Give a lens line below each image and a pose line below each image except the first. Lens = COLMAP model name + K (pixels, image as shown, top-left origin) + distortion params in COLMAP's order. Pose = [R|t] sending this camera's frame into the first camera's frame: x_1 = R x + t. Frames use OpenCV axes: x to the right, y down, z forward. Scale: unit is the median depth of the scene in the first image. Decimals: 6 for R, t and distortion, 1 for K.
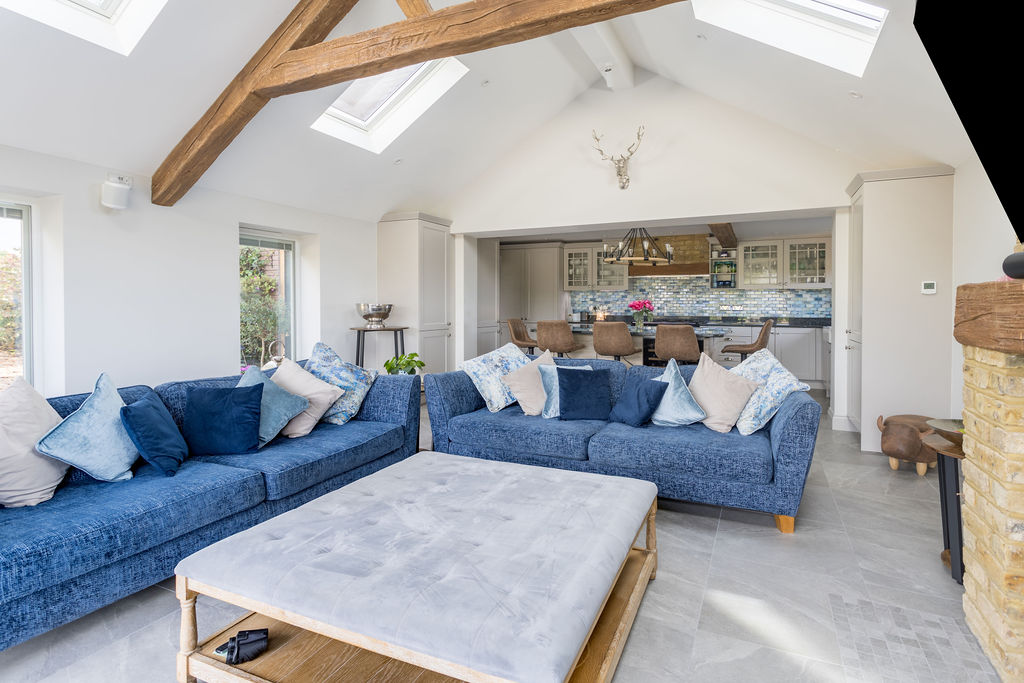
lens RADIAL K [[504.3, 0, 509.2], [0, 504.3, 311.4], [0, 0, 1]] dist [0.002972, 0.000261]
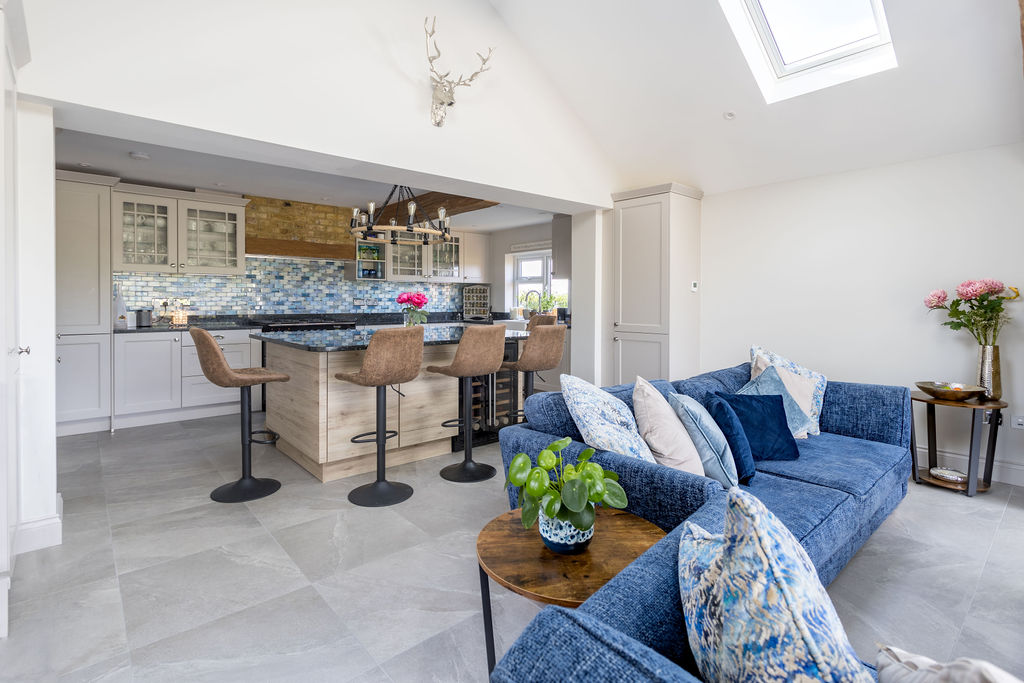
lens RADIAL K [[520.0, 0, 522.8], [0, 520.0, 306.2], [0, 0, 1]] dist [0.000852, 0.000407]
pose [[0.380963, -0.010993, 0.924525, -0.350043], [0.008627, 0.999928, 0.008335, -0.007609], [-0.924550, 0.004801, 0.381030, 0.597634]]
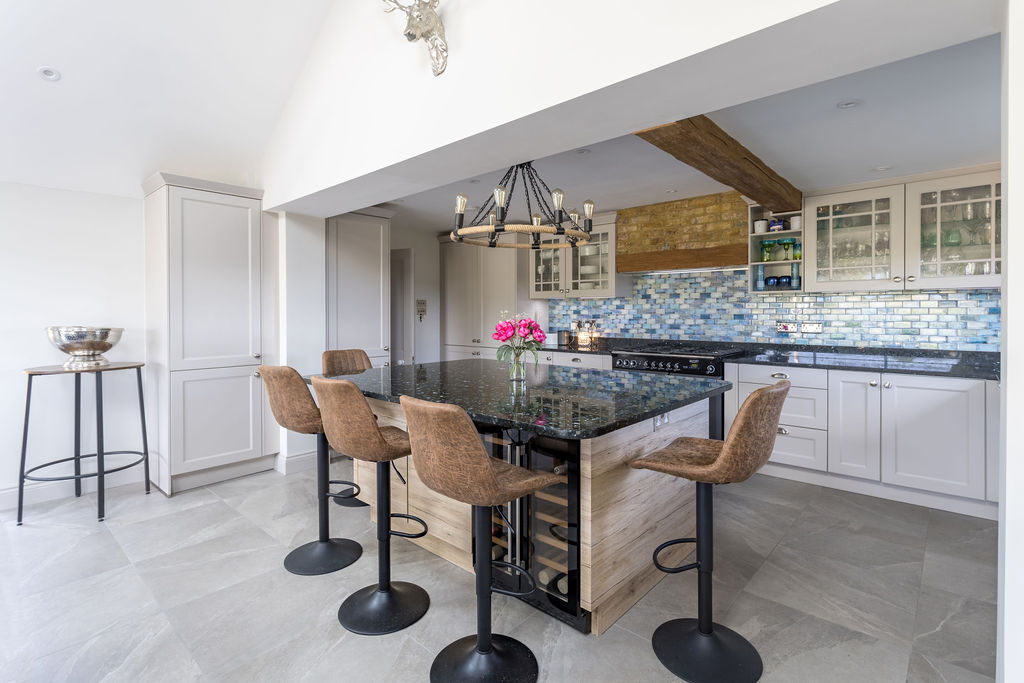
lens RADIAL K [[488.1, 0, 514.7], [0, 488.1, 324.1], [0, 0, 1]] dist [0.002041, 0.000532]
pose [[0.959815, -0.000757, -0.280633, 0.408011], [0.004665, 0.999901, 0.013260, -0.025730], [0.280595, -0.014037, 0.959724, 0.583330]]
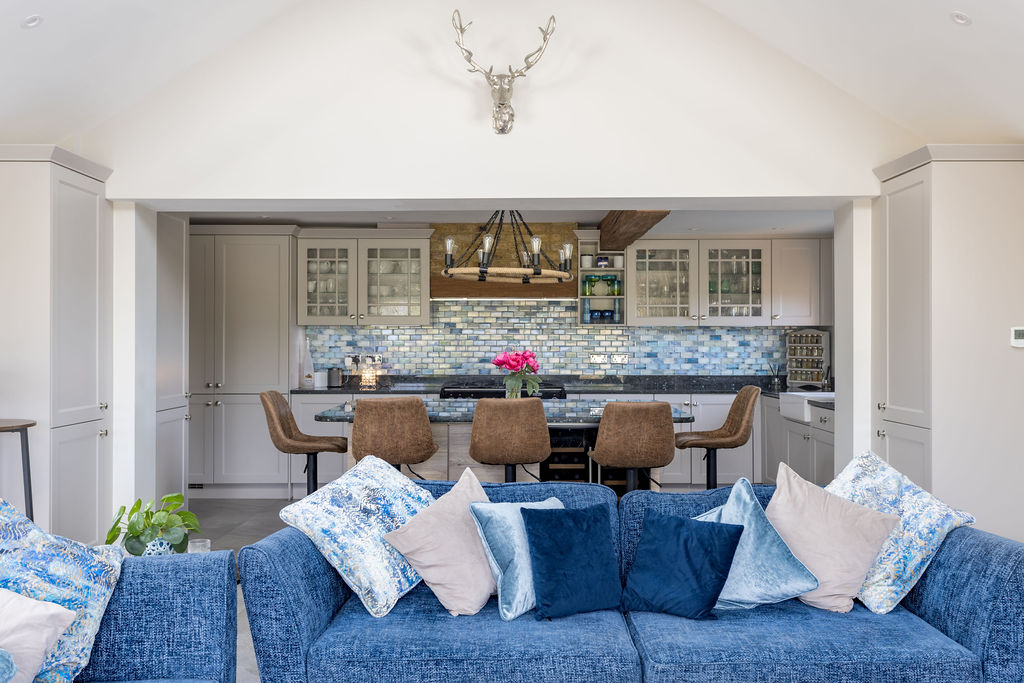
lens RADIAL K [[995.4, 0, 466.9], [0, 995.4, 340.9], [0, 0, 1]] dist [0.009973, 0.004792]
pose [[0.911193, -0.002297, 0.411974, -0.205782], [0.007257, 0.999919, -0.010476, -0.022557], [-0.411917, 0.012536, 0.911135, 0.099792]]
